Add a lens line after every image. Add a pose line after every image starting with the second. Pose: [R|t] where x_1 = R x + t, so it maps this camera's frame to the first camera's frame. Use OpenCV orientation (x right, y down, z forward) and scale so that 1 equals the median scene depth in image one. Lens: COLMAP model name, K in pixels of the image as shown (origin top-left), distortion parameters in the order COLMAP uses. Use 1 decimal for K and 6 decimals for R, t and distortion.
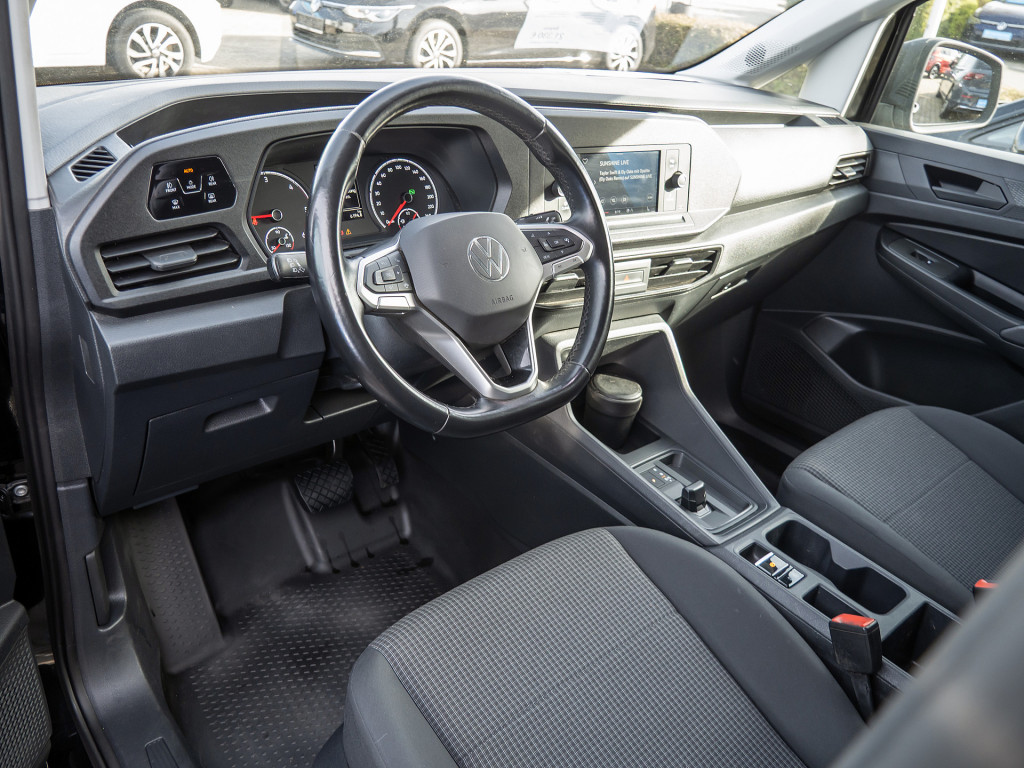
lens RADIAL K [[804.8, 0, 512.0], [0, 804.8, 384.0], [0, 0, 1]] dist [-0.060106, 0.062554]
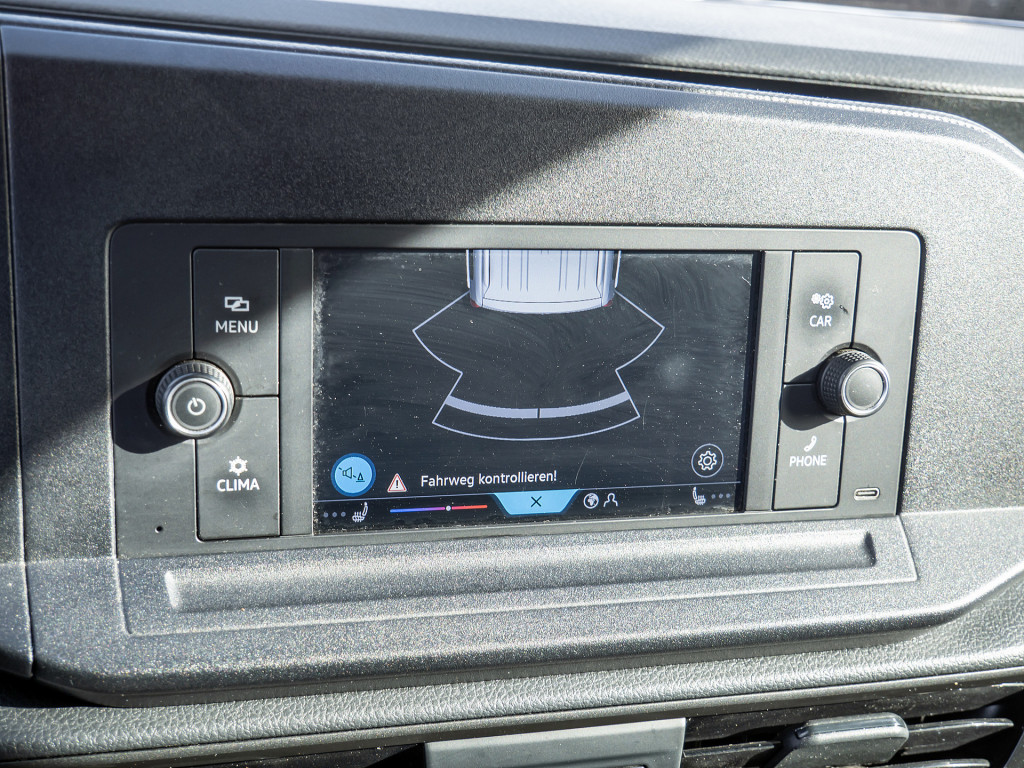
lens RADIAL K [[1252.0, 0, 512.0], [0, 1252.0, 384.0], [0, 0, 1]] dist [-0.018377, 0.103383]
pose [[0.959103, 0.100974, -0.264434, 0.263687], [-0.134984, 0.984299, -0.113733, -0.253808], [0.248798, 0.144776, 0.957674, 0.803779]]
